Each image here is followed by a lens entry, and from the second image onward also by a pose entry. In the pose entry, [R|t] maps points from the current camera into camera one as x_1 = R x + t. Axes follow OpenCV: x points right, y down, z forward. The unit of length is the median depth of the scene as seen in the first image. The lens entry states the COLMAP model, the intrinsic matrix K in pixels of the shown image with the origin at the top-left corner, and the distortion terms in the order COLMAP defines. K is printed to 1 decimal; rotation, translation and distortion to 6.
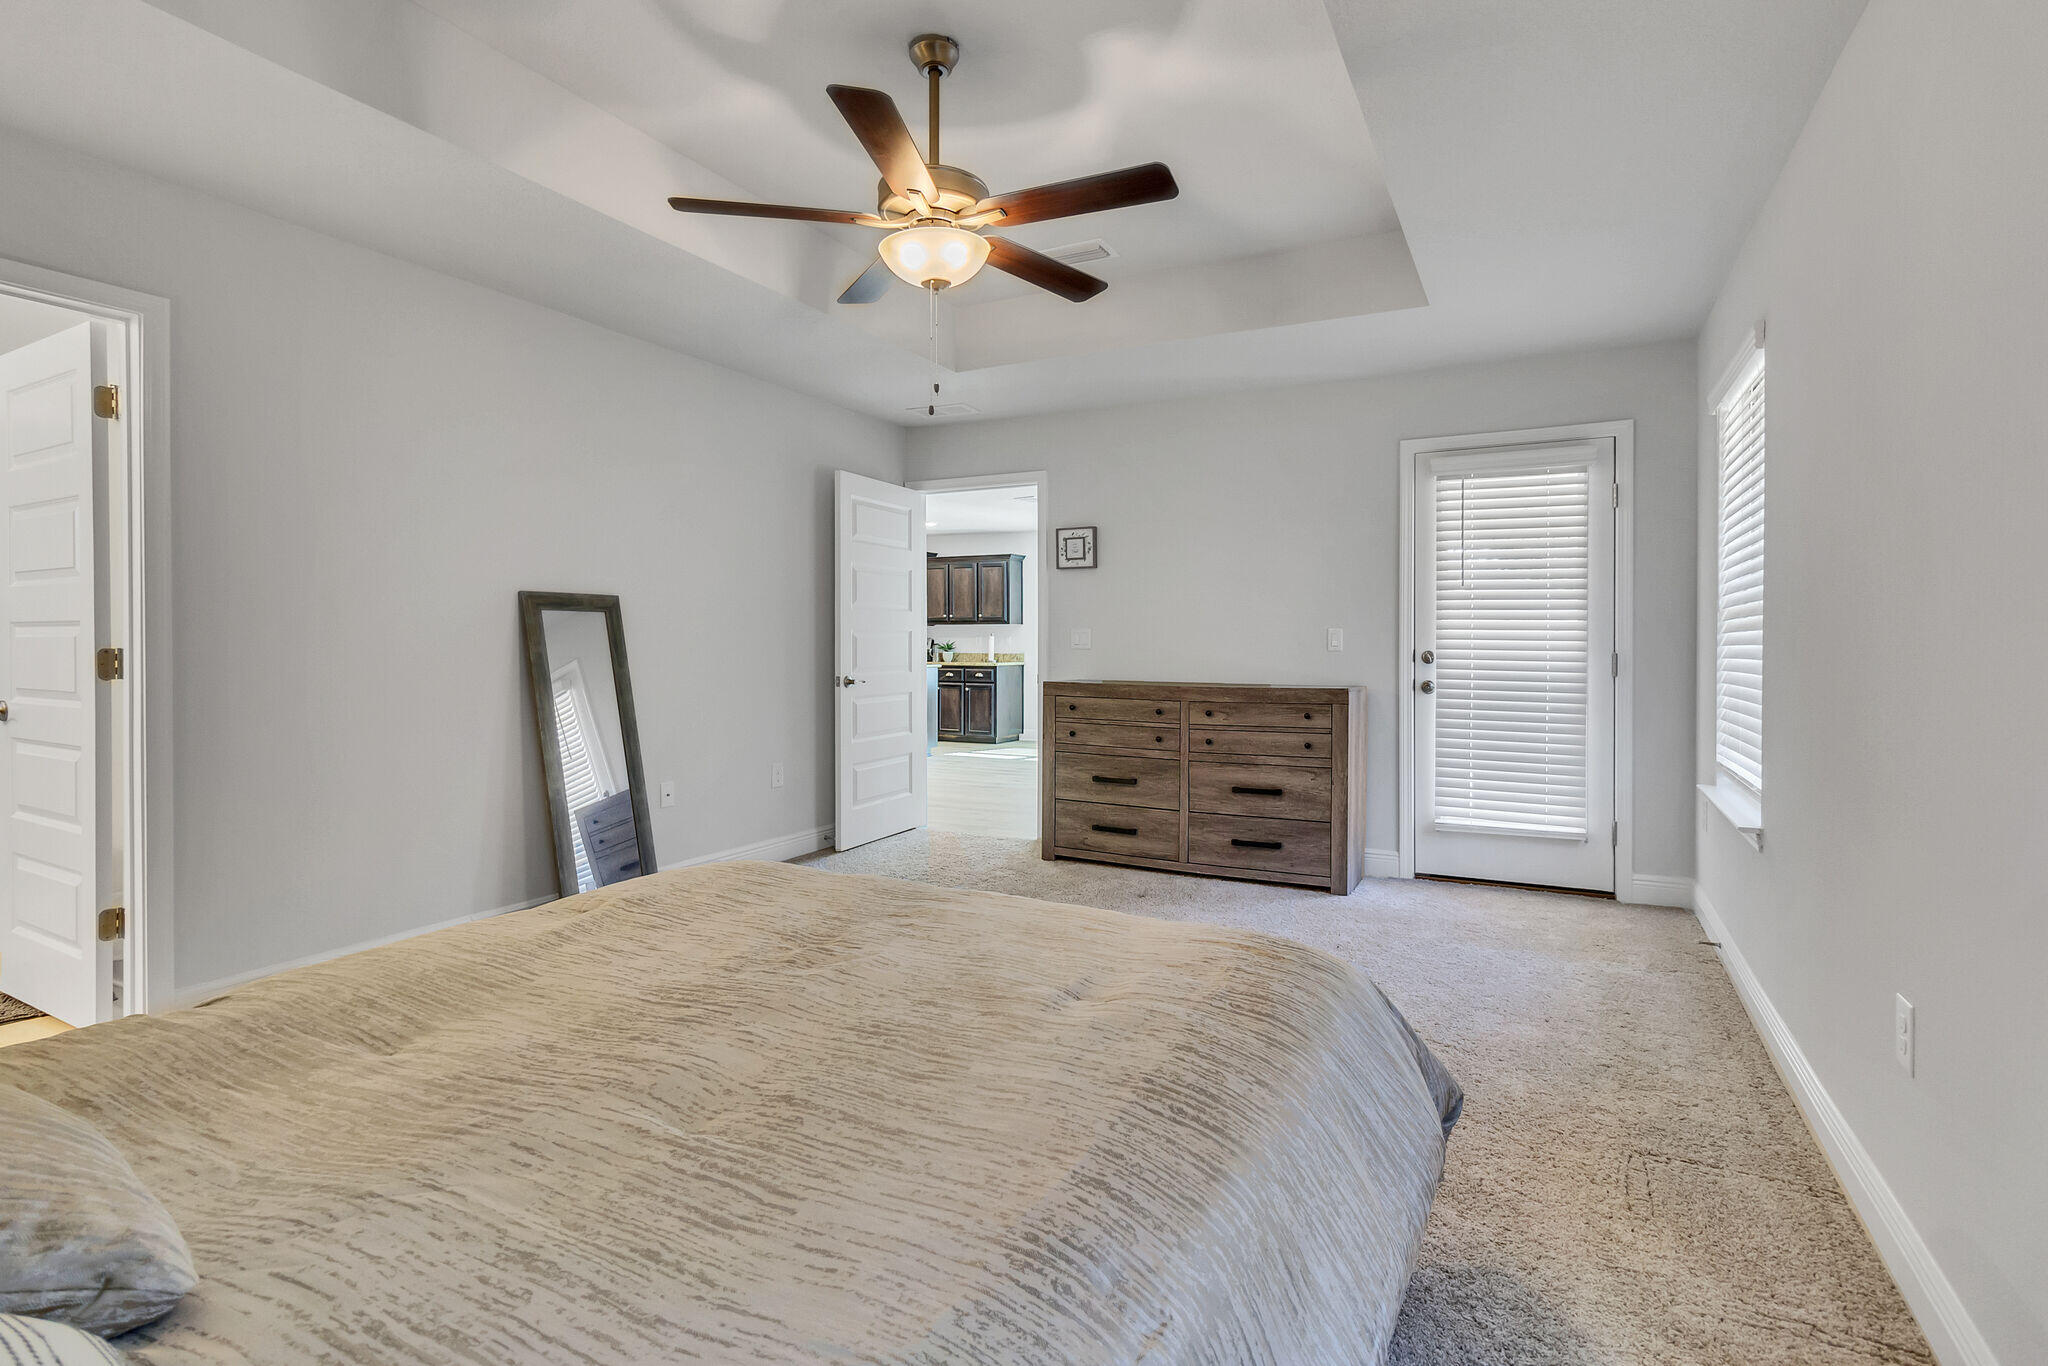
lens RADIAL K [[952.6, 0, 1026.3], [0, 952.6, 661.9], [0, 0, 1]] dist [-0.001072, -0.000911]
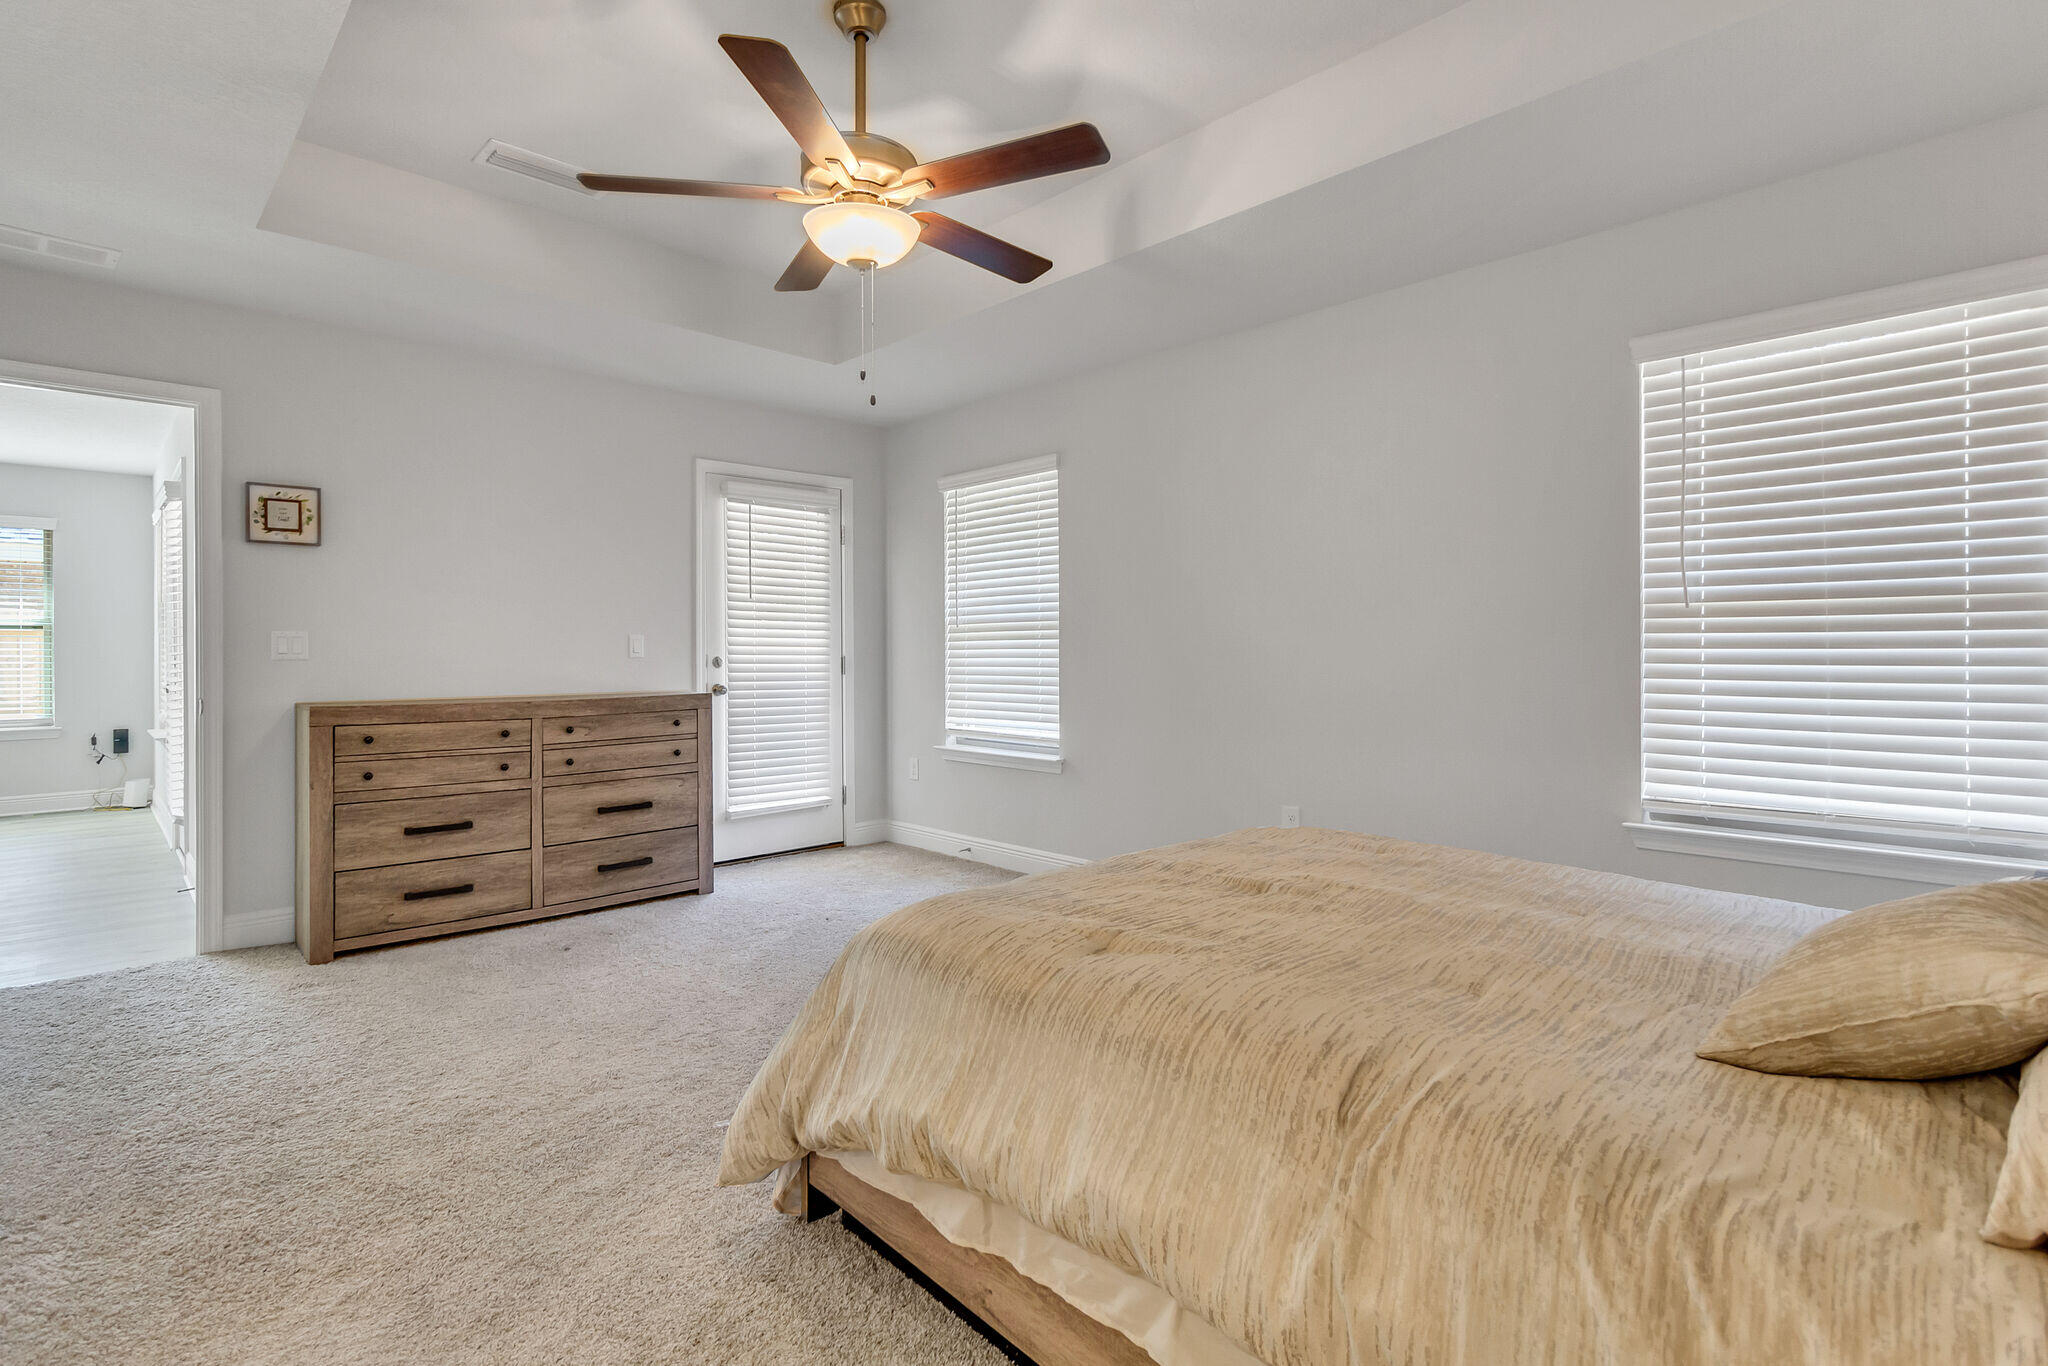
lens RADIAL K [[952.6, 0, 1019.6], [0, 952.6, 673.0], [0, 0, 1]] dist [-0.001072, -0.000911]
pose [[0.349026, -0.026113, 0.936749, -0.481041], [0.024340, 0.999527, 0.018794, -0.004679], [-0.936797, 0.016241, 0.349497, 0.298903]]
